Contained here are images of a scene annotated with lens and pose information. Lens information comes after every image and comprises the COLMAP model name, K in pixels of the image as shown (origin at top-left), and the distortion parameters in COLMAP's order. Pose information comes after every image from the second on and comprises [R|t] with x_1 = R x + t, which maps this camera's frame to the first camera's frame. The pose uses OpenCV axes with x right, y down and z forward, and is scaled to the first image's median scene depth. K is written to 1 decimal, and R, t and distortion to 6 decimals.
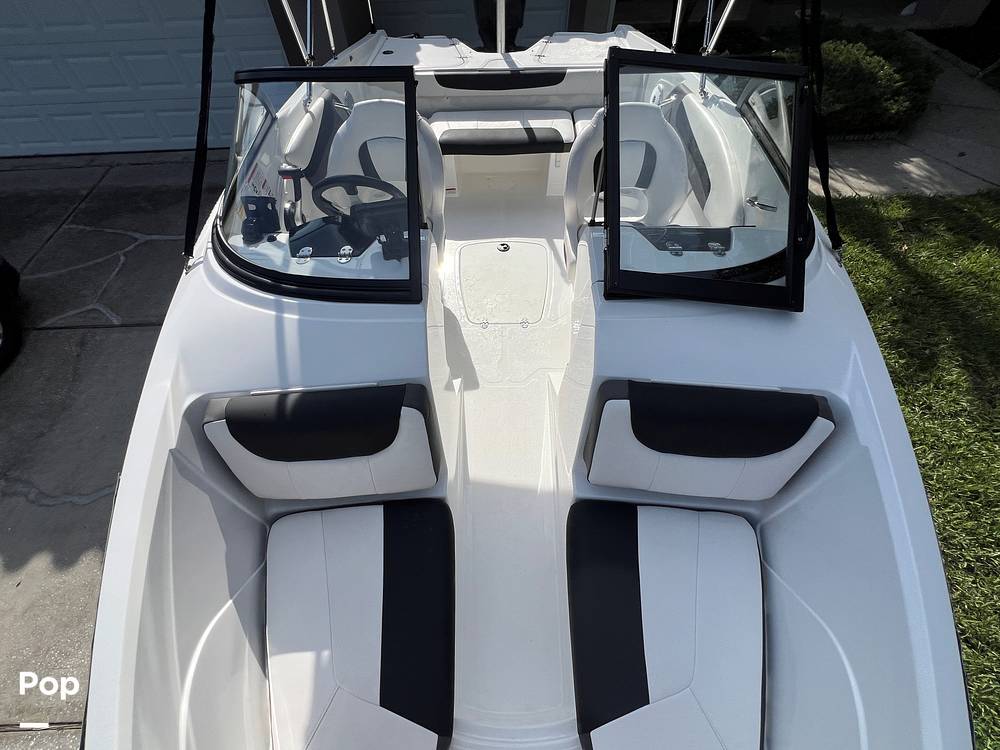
lens RADIAL K [[419.1, 0, 489.7], [0, 419.1, 373.3], [0, 0, 1]] dist [-0.000729, 0.001162]
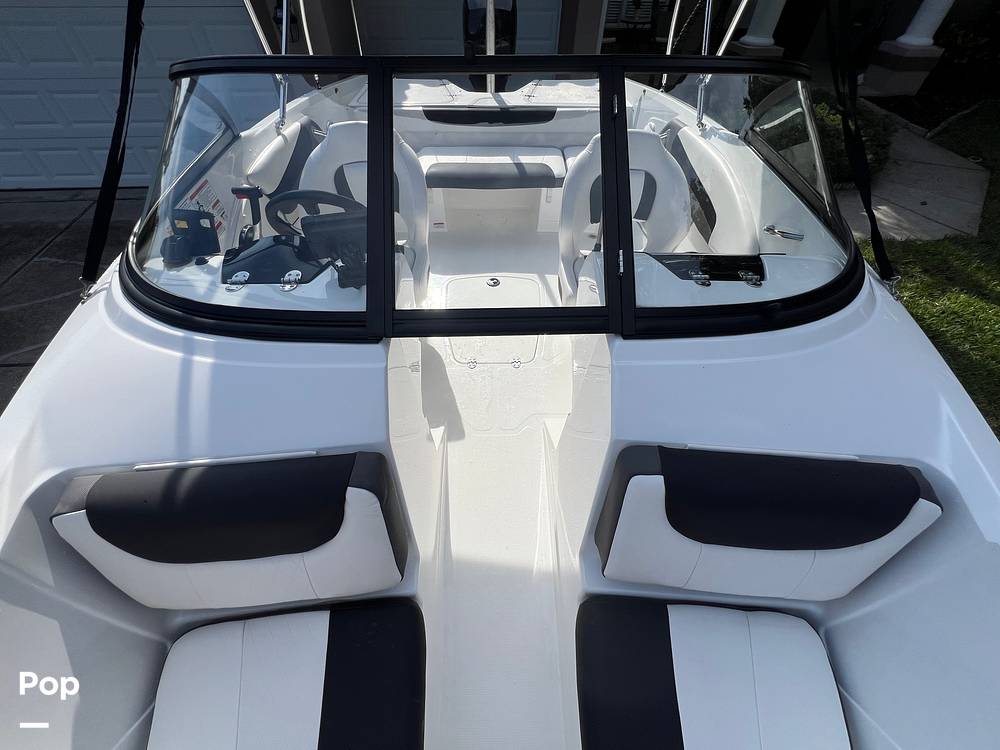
lens RADIAL K [[398.2, 0, 495.5], [0, 398.2, 374.8], [0, 0, 1]] dist [0.000478, 0.000577]
pose [[0.999410, 0.000956, 0.034332, 0.011398], [0.001703, 0.997003, -0.077343, -0.036146], [-0.034303, 0.077356, 0.996413, 0.190231]]
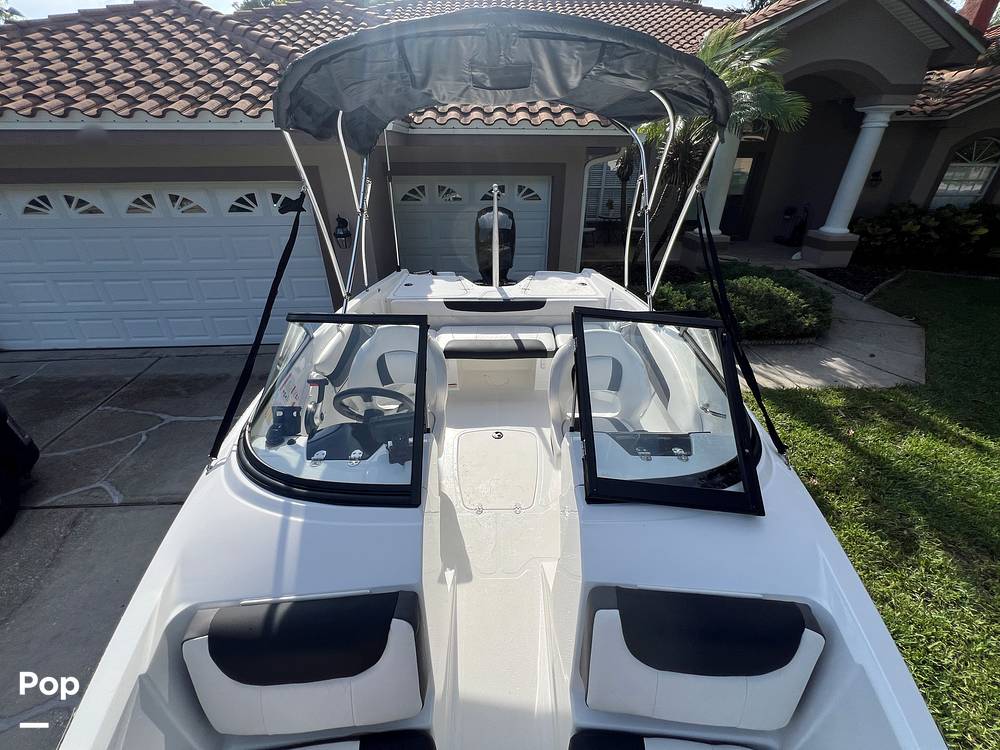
lens RADIAL K [[398.2, 0, 497.5], [0, 398.2, 377.3], [0, 0, 1]] dist [0.000478, 0.000577]
pose [[0.999630, 0.009300, 0.025570, 0.006207], [0.001241, 0.923212, -0.384289, -0.053279], [-0.027180, 0.384179, 0.922859, -0.061418]]
